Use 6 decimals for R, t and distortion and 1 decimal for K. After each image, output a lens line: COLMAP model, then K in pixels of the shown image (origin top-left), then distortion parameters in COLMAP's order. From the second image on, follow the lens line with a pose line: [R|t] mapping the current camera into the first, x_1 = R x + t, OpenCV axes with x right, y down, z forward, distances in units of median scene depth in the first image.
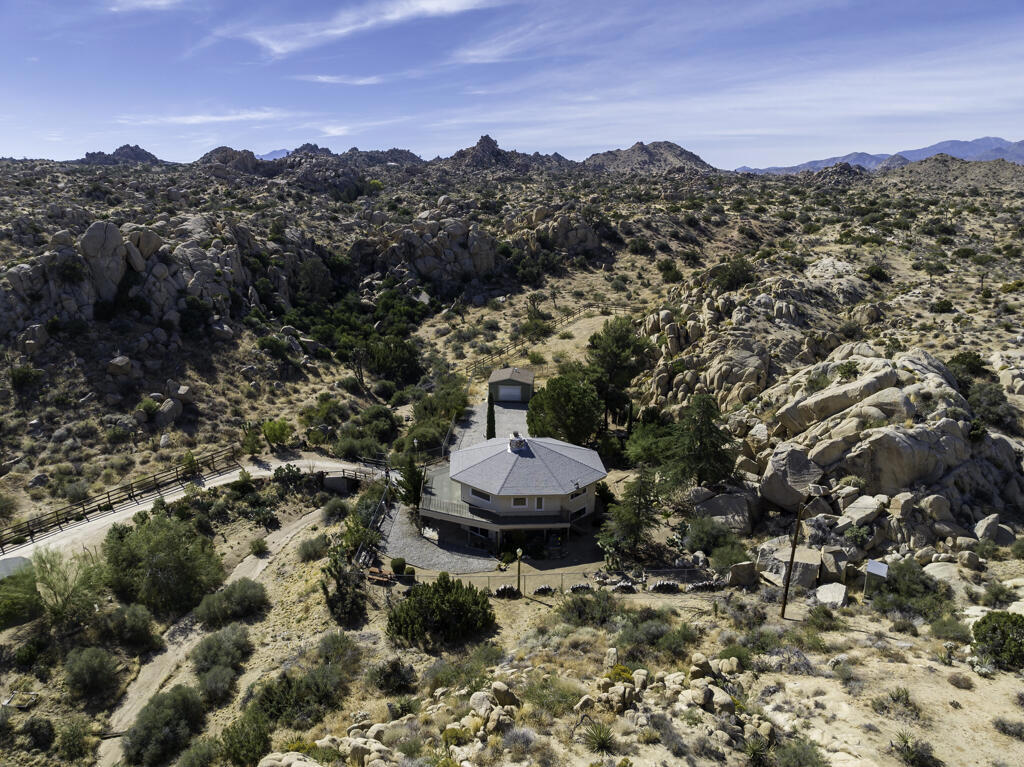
lens RADIAL K [[722.2, 0, 511.8], [0, 722.2, 384.6], [0, 0, 1]] dist [-0.042605, 0.008561]
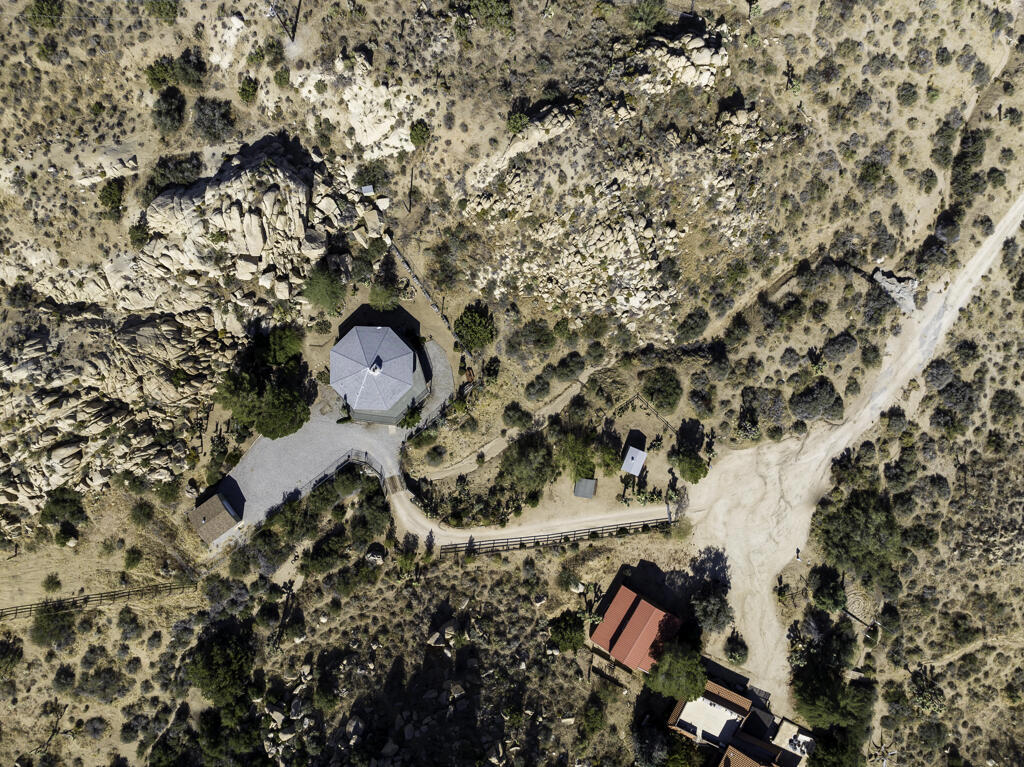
lens RADIAL K [[722.2, 0, 515.2], [0, 722.2, 380.6], [0, 0, 1]] dist [-0.042605, 0.008561]
pose [[-0.654740, -0.755824, -0.006774, -0.140736], [0.199233, -0.181219, 0.963050, -0.966930], [-0.729124, 0.629198, 0.269237, 0.159159]]
